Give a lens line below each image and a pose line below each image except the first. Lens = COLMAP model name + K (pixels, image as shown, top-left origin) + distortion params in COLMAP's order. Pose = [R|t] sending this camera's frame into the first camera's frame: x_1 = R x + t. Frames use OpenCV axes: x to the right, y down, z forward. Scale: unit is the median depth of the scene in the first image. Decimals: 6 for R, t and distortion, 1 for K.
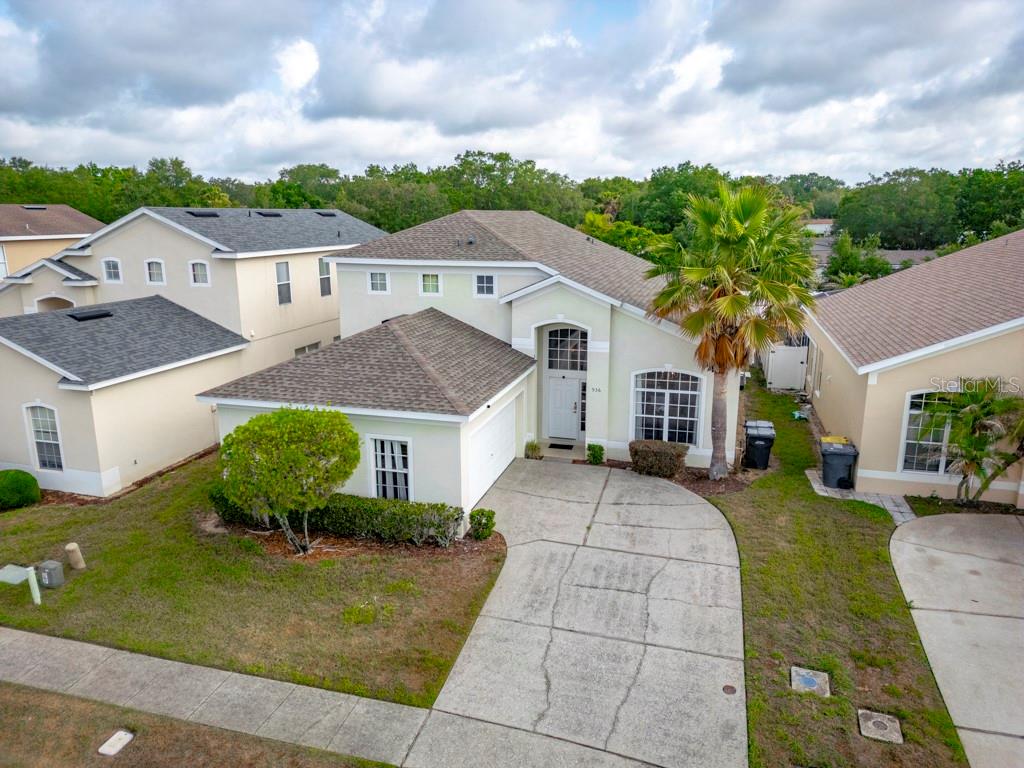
lens RADIAL K [[717.9, 0, 512.0], [0, 717.9, 384.0], [0, 0, 1]] dist [0.074144, -0.072379]
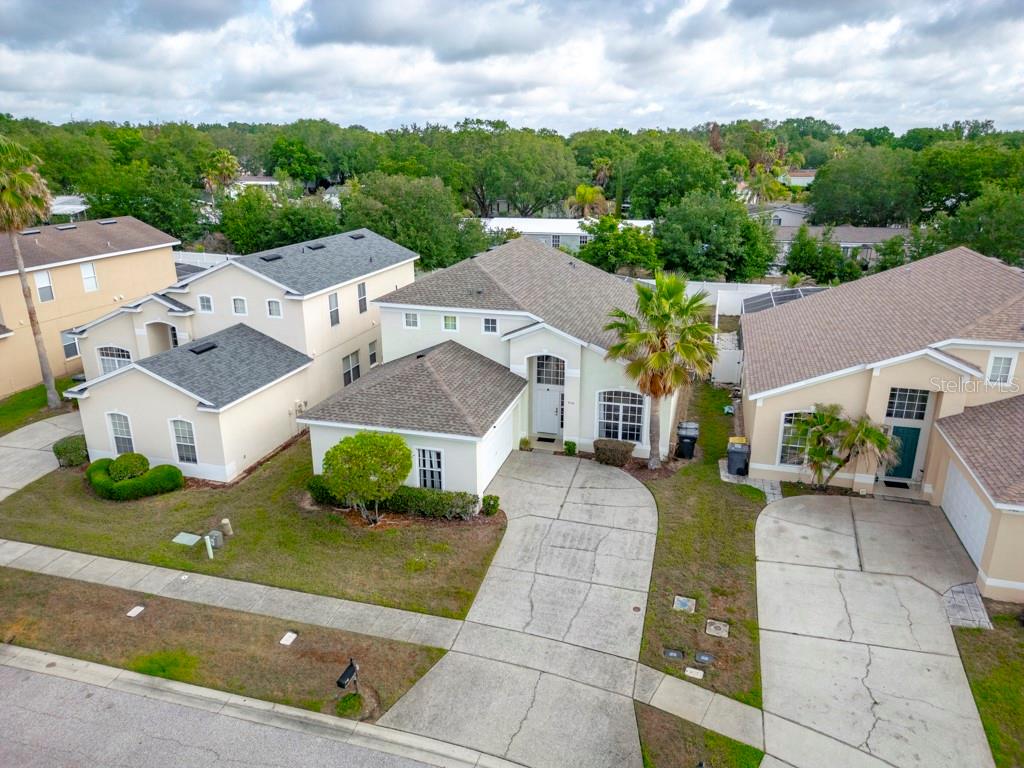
lens RADIAL K [[717.9, 0, 512.0], [0, 717.9, 384.0], [0, 0, 1]] dist [0.074144, -0.072379]
pose [[0.999990, -0.000805, 0.004447, -0.003238], [0.000413, 0.996157, 0.087585, -0.187871], [-0.004500, -0.087582, 0.996147, -0.474083]]
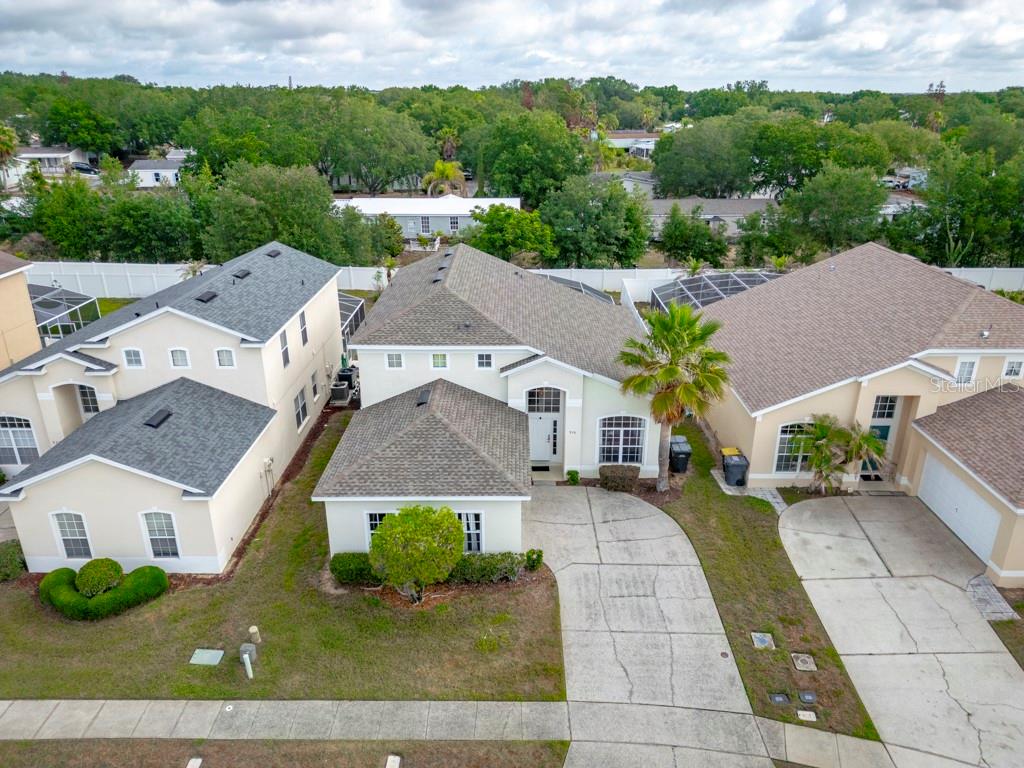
lens RADIAL K [[717.9, 0, 512.0], [0, 717.9, 384.0], [0, 0, 1]] dist [0.074144, -0.072379]
pose [[0.963699, -0.099449, 0.247778, -0.403754], [0.061993, 0.986024, 0.154638, -0.377161], [-0.259693, -0.133664, 0.956396, -0.326625]]
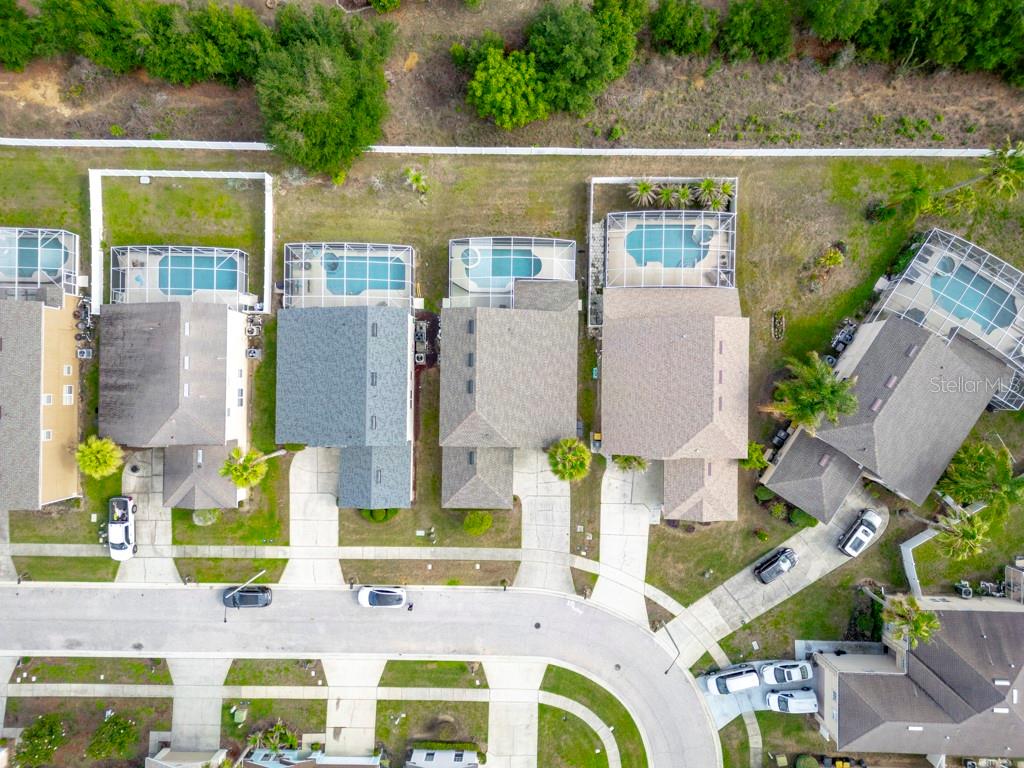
lens RADIAL K [[717.9, 0, 512.0], [0, 717.9, 384.0], [0, 0, 1]] dist [0.074144, -0.072379]
pose [[0.965652, -0.259586, -0.011446, 0.174989], [0.071991, 0.224960, 0.971705, -4.160112], [-0.249666, -0.939153, 0.235921, 0.624611]]
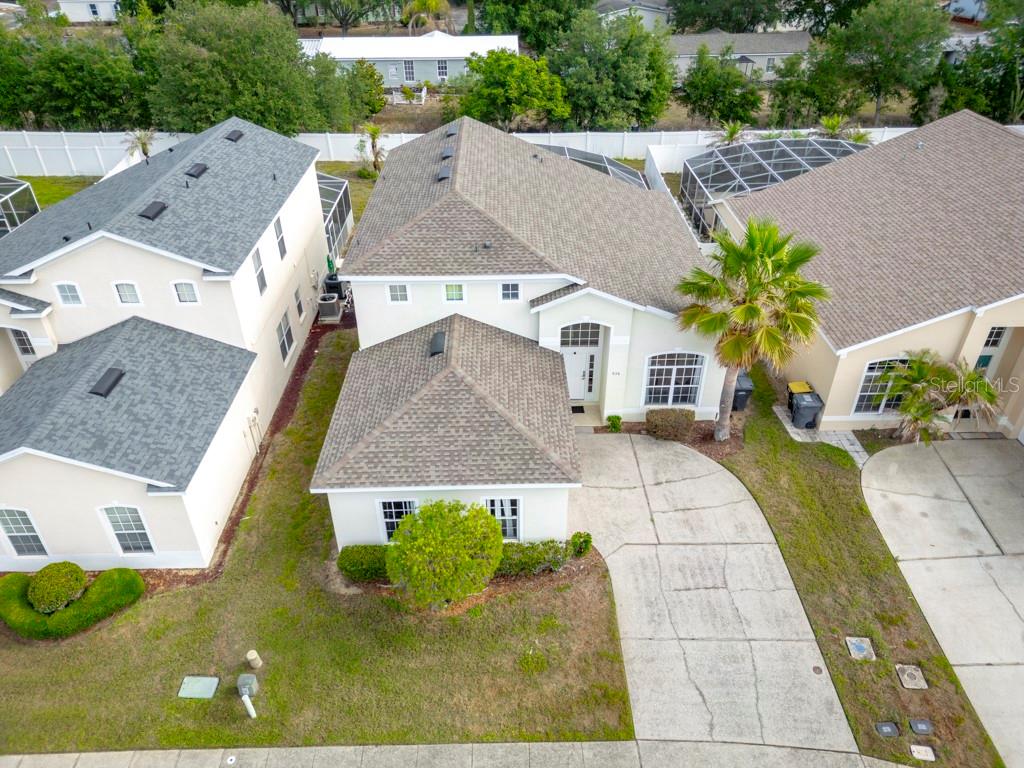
lens RADIAL K [[717.9, 0, 512.0], [0, 717.9, 384.0], [0, 0, 1]] dist [0.074144, -0.072379]
pose [[0.956911, -0.167334, 0.237318, -0.391839], [0.073306, 0.930003, 0.360167, -0.498957], [-0.280975, -0.327251, 0.902197, 0.020654]]
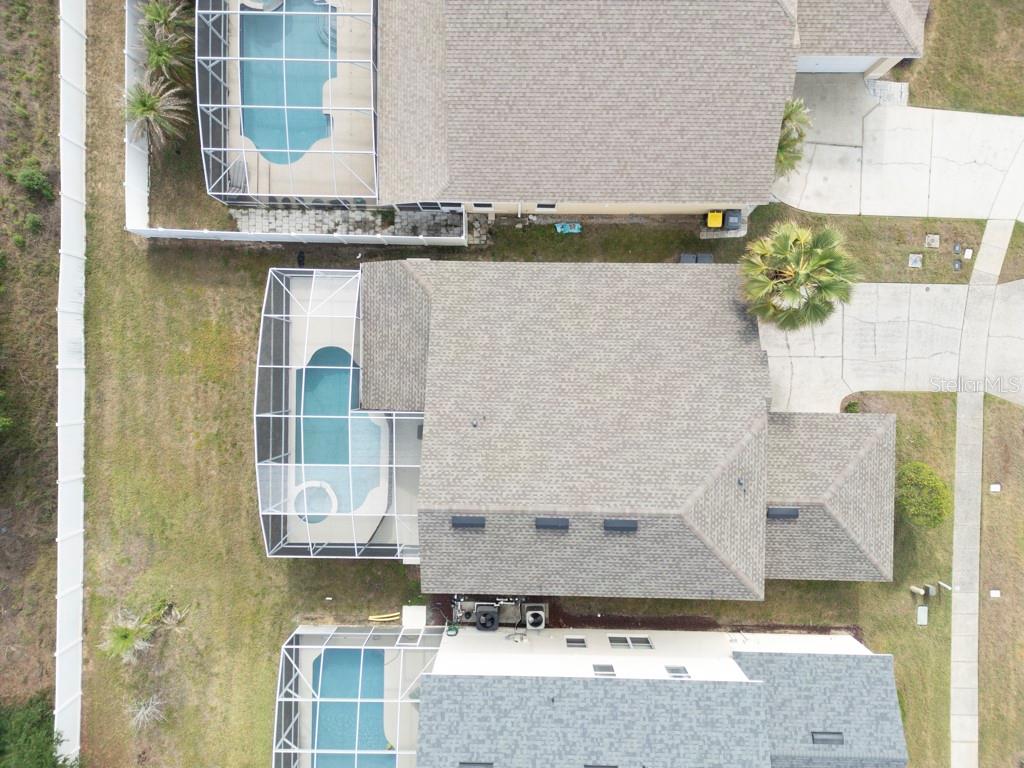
lens RADIAL K [[717.9, 0, 512.0], [0, 717.9, 384.0], [0, 0, 1]] dist [0.074144, -0.072379]
pose [[-0.258236, -0.965999, -0.012617, 0.281545], [0.231654, -0.074595, 0.969934, -1.905017], [-0.937897, 0.247549, 0.243041, 1.355219]]
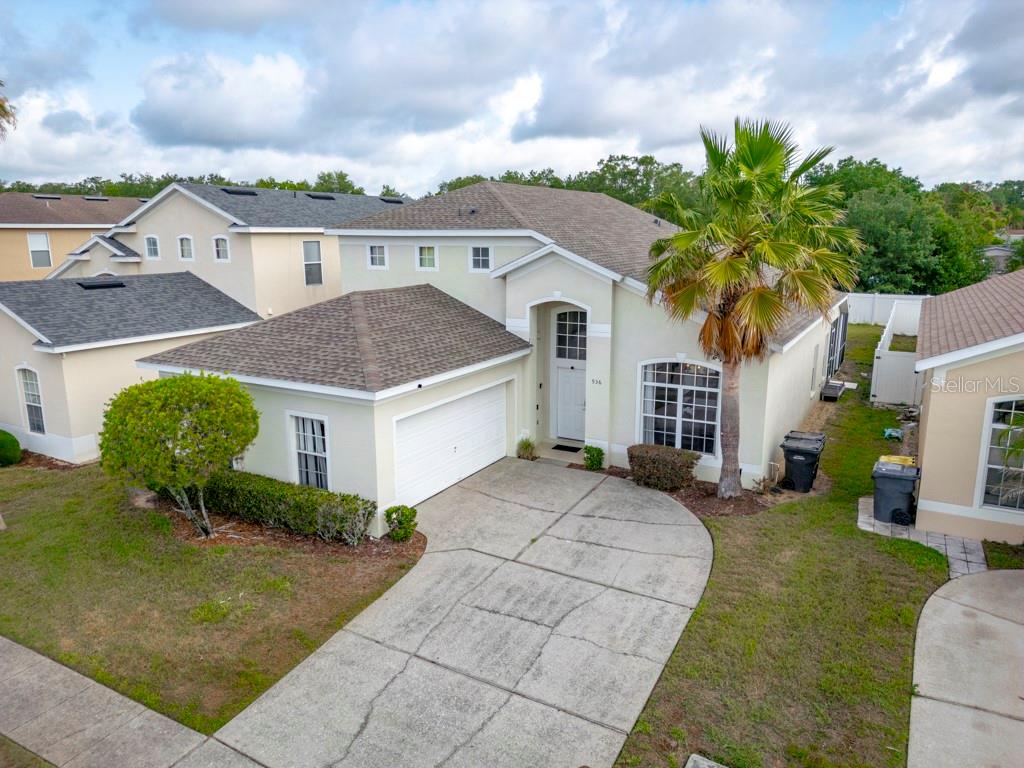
lens RADIAL K [[717.9, 0, 512.0], [0, 717.9, 384.0], [0, 0, 1]] dist [0.074144, -0.072379]
pose [[0.972721, 0.047317, -0.227102, 0.267121], [-0.052288, 0.998505, -0.015922, 0.036967], [0.226009, 0.027362, 0.973741, 0.194533]]
